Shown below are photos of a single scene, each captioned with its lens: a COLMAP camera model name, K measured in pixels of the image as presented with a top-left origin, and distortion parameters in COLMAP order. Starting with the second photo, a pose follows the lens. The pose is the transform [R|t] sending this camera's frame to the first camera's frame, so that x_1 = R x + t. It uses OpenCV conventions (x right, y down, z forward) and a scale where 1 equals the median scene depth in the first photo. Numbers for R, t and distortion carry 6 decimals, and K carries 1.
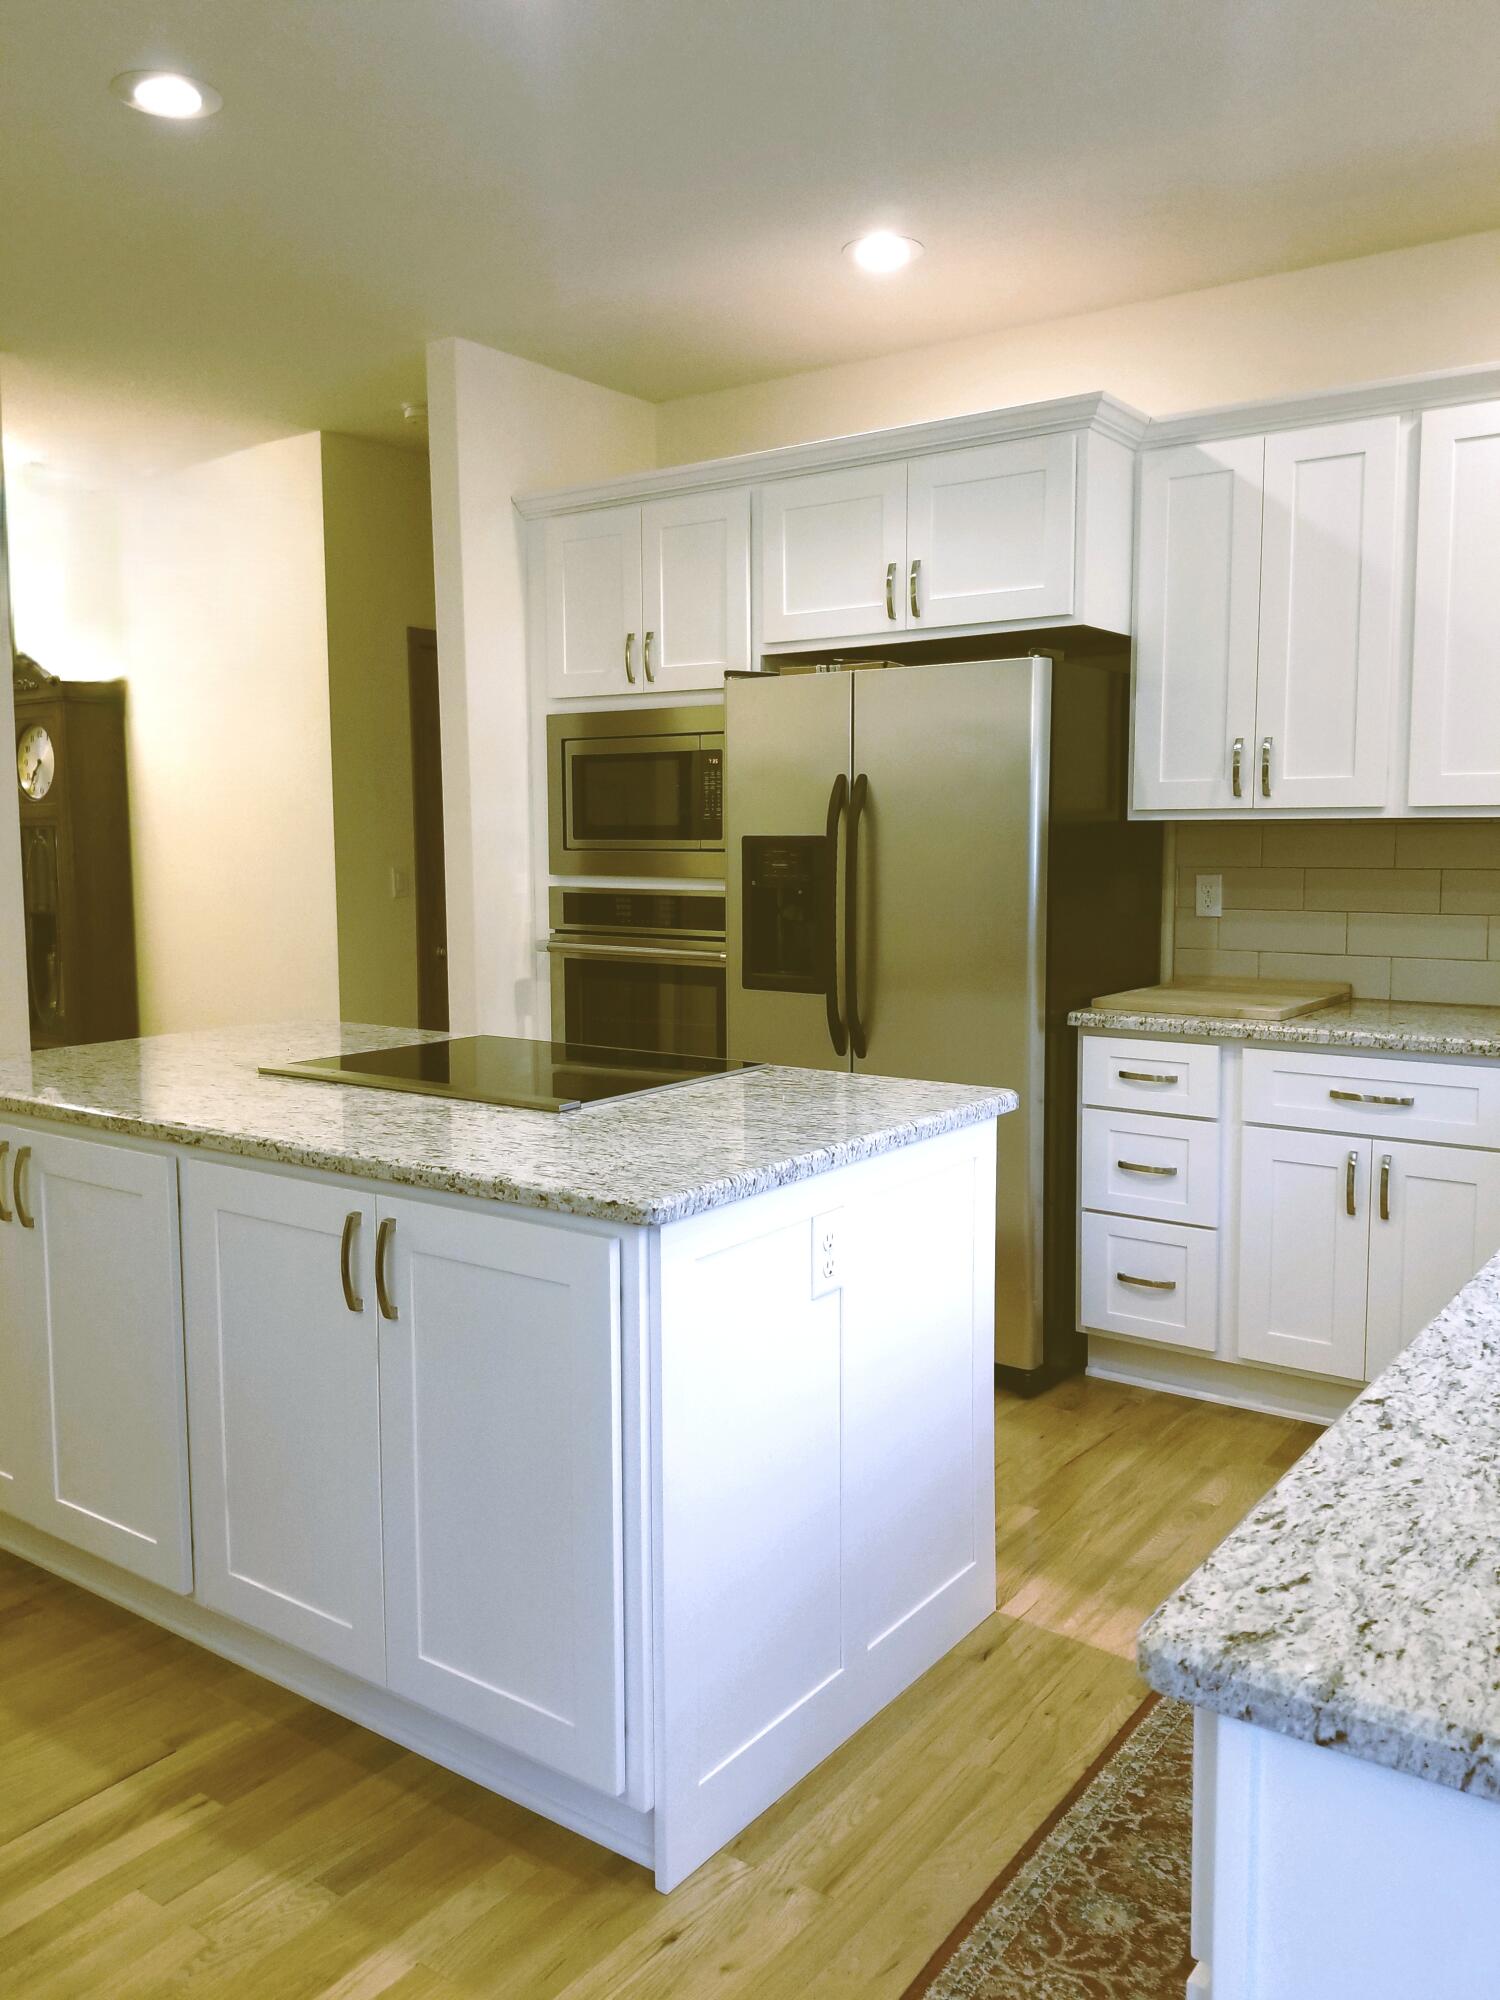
lens RADIAL K [[1585.3, 0, 796.5], [0, 1585.3, 979.9], [0, 0, 1]] dist [0.021610, -0.032331]
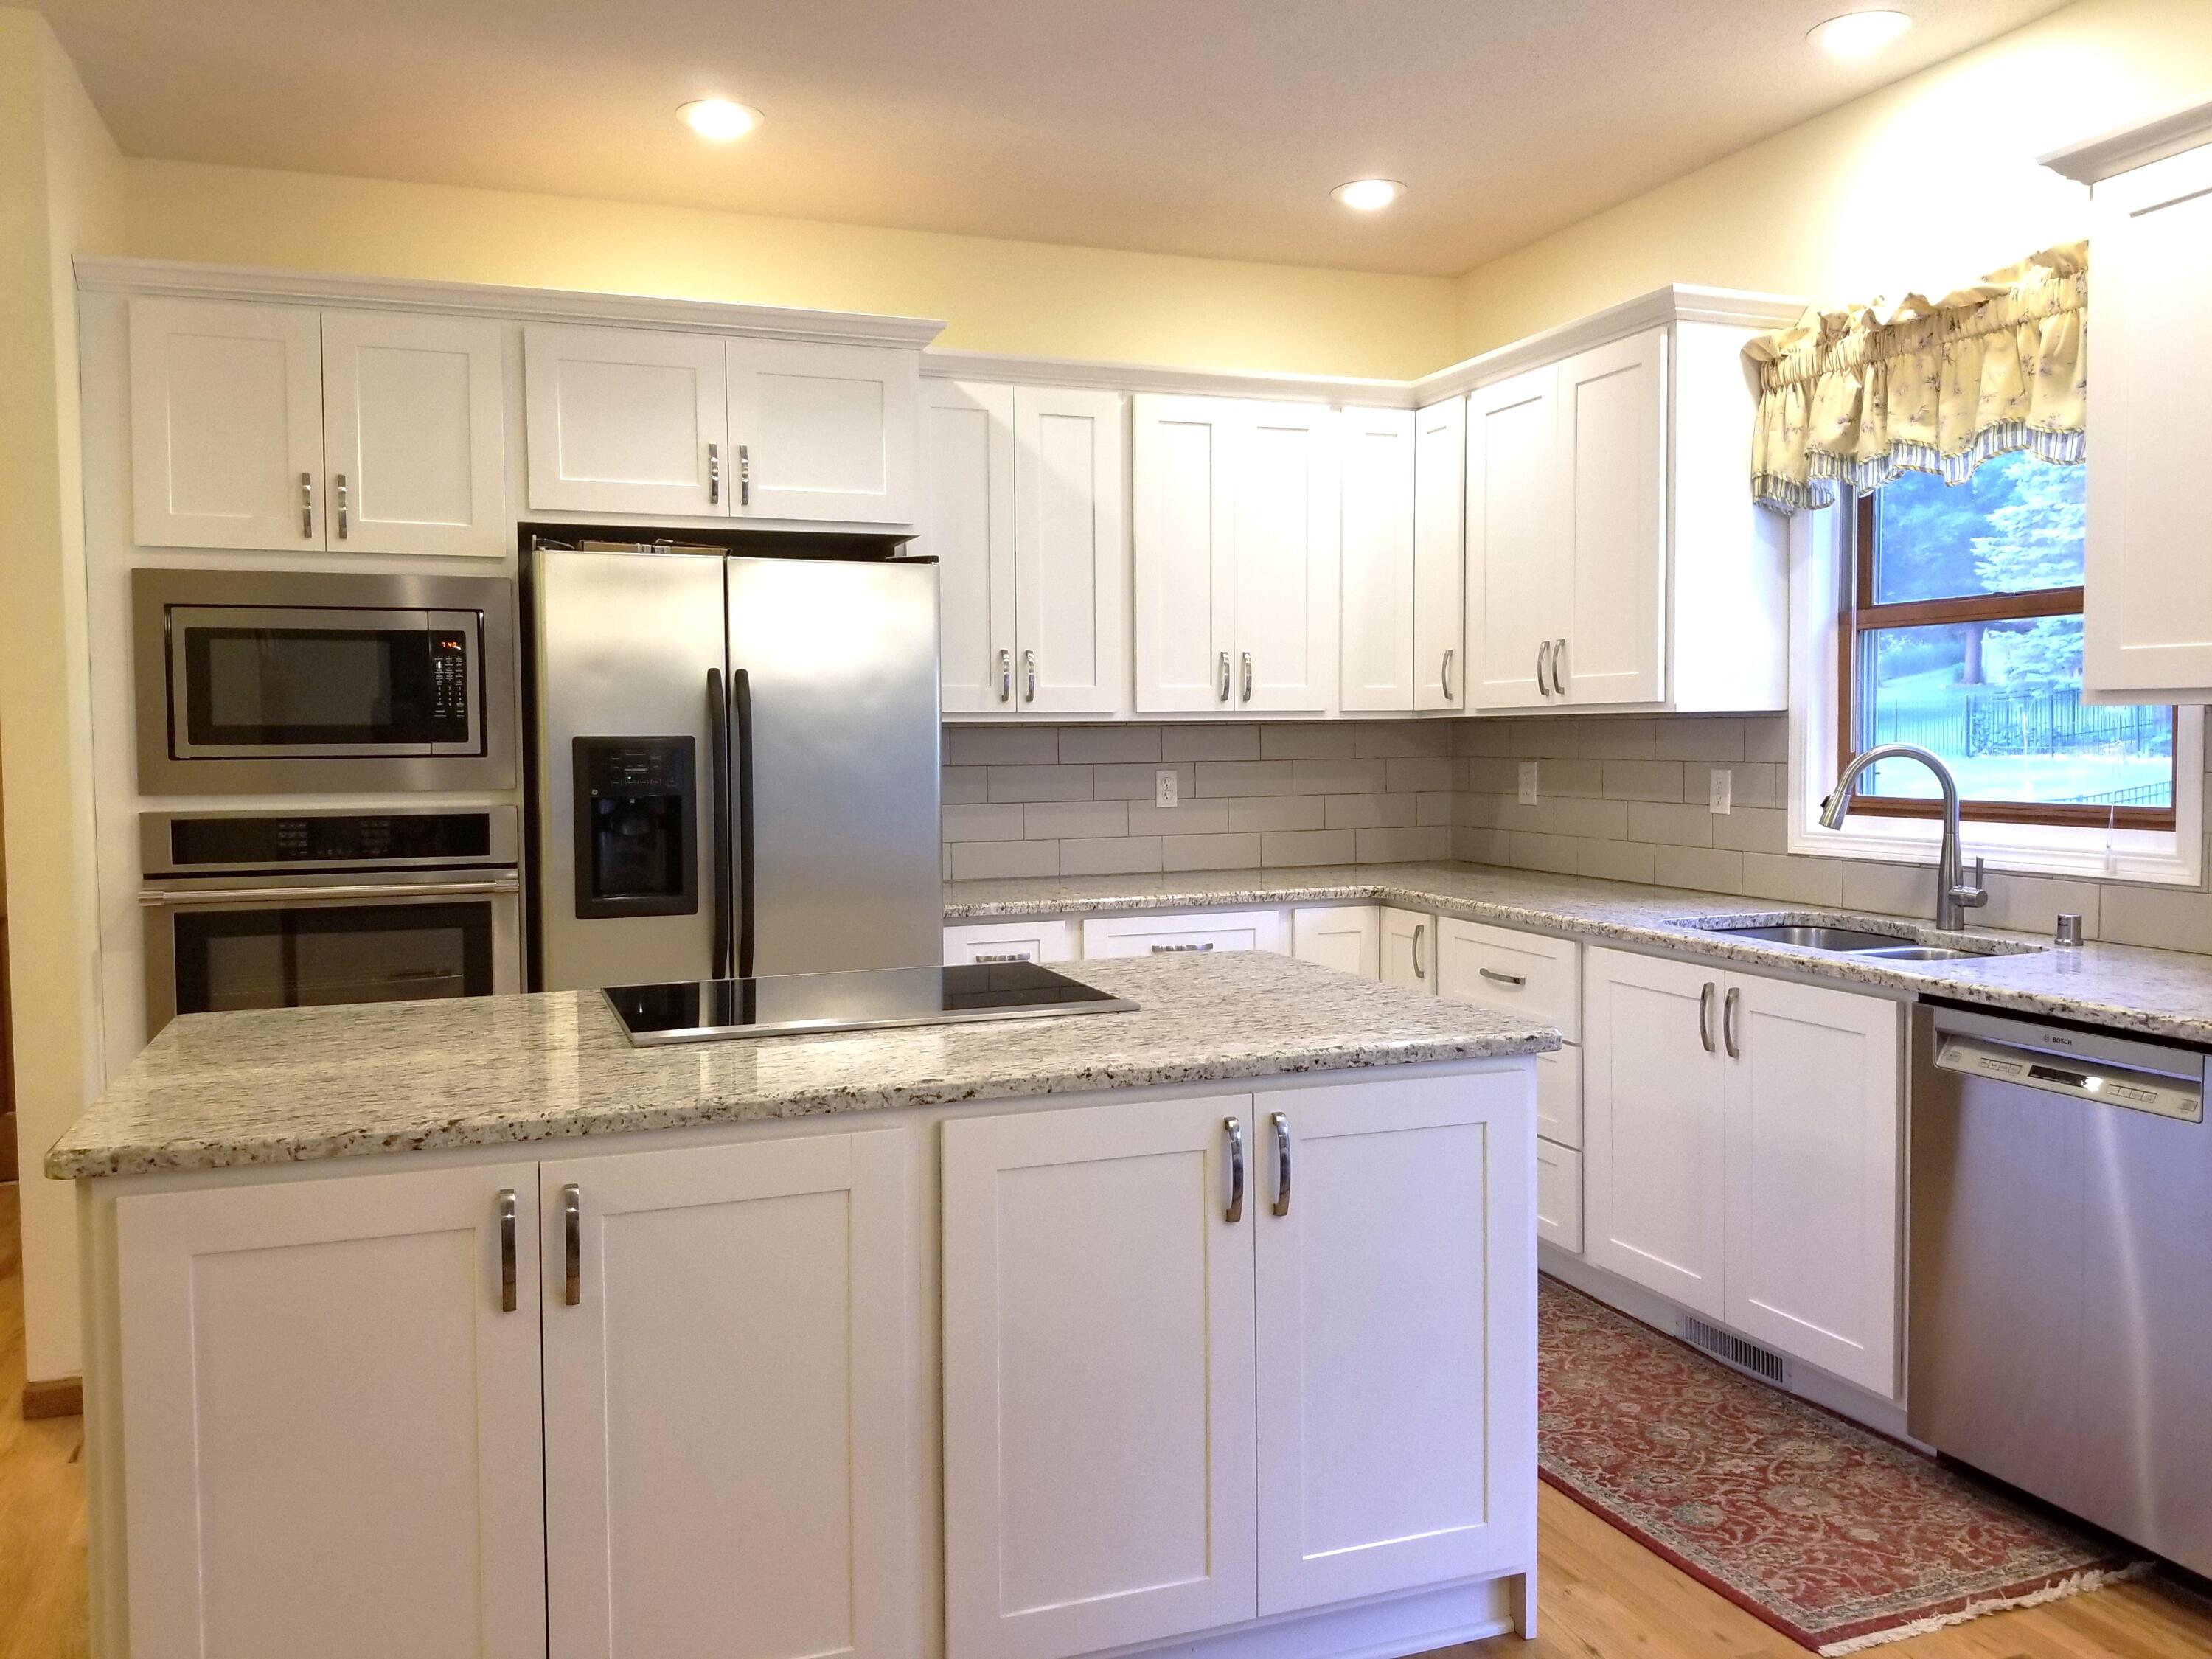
lens RADIAL K [[1753.4, 0, 1085.7], [0, 1753.4, 754.4], [0, 0, 1]] dist [0.021610, -0.032331]
pose [[0.551205, -0.004425, 0.834358, -0.687297], [0.083729, 0.995232, -0.050036, -0.013372], [-0.830158, 0.097440, 0.548947, 0.280804]]
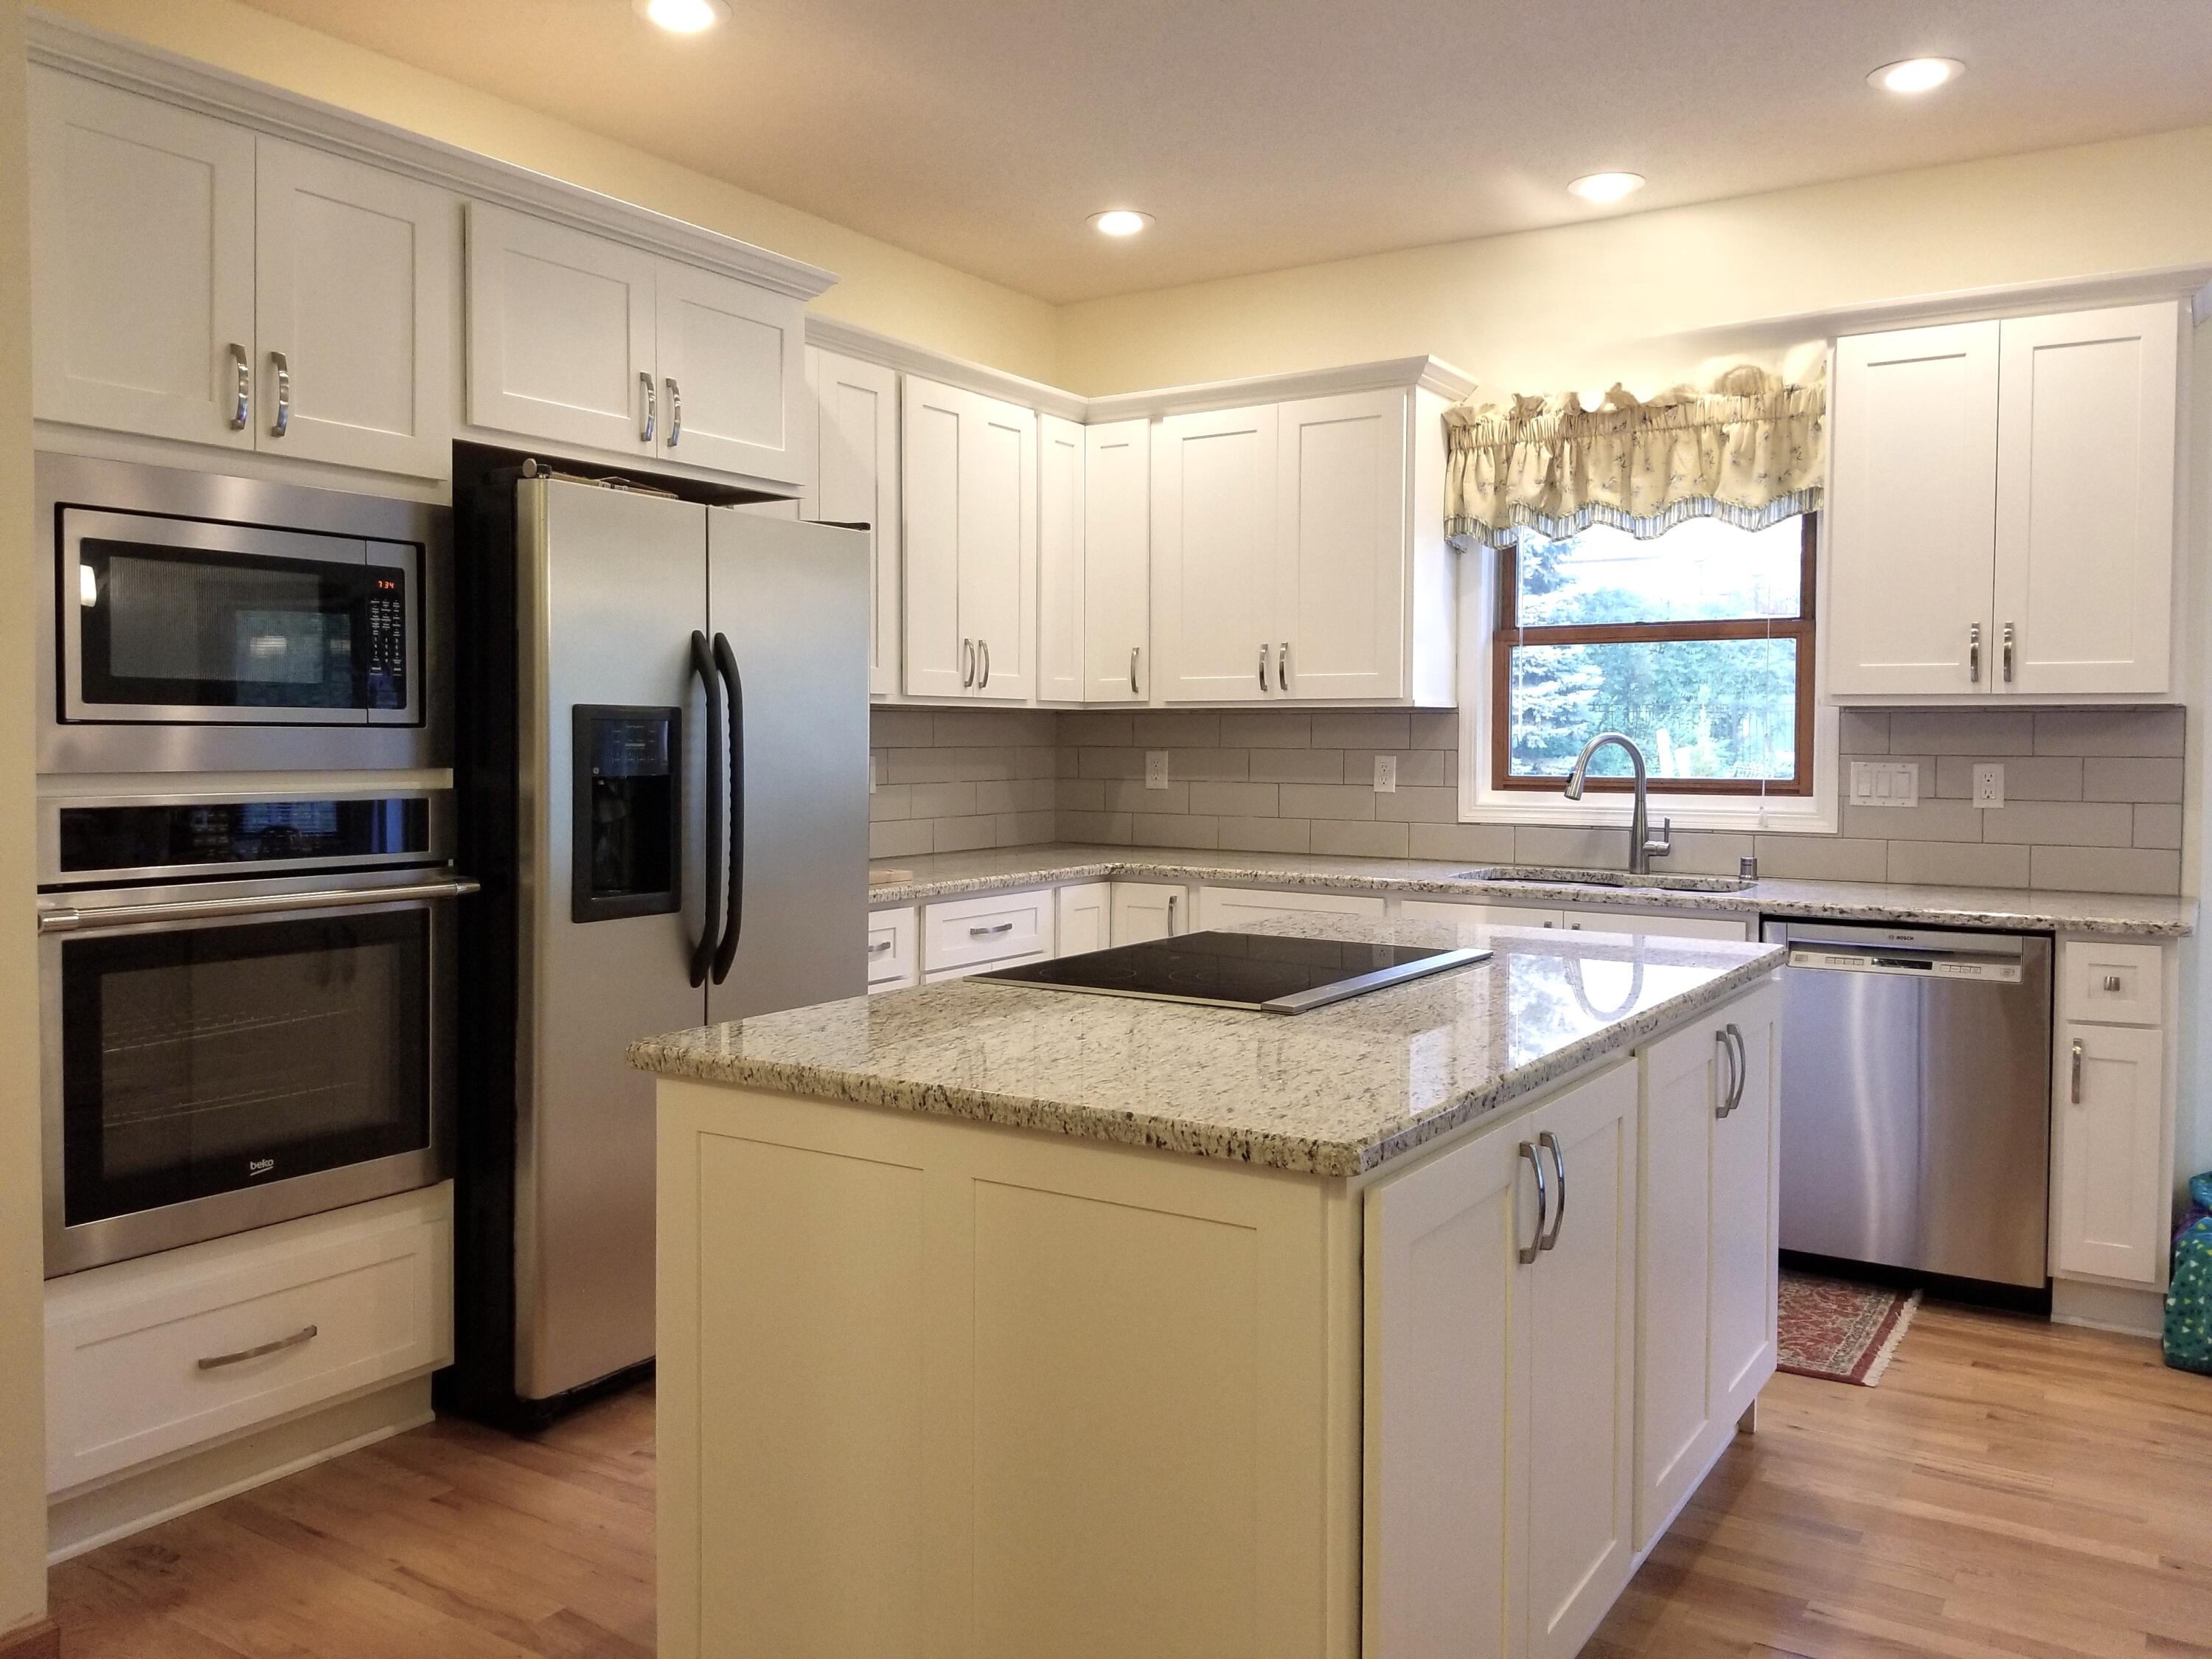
lens RADIAL K [[1753.4, 0, 1086.0], [0, 1753.4, 785.5], [0, 0, 1]] dist [0.021610, -0.032331]
pose [[-0.063586, -0.016968, 0.997832, -0.863805], [0.091815, 0.995515, 0.022779, -0.055049], [-0.993744, 0.093064, -0.061743, 0.867545]]
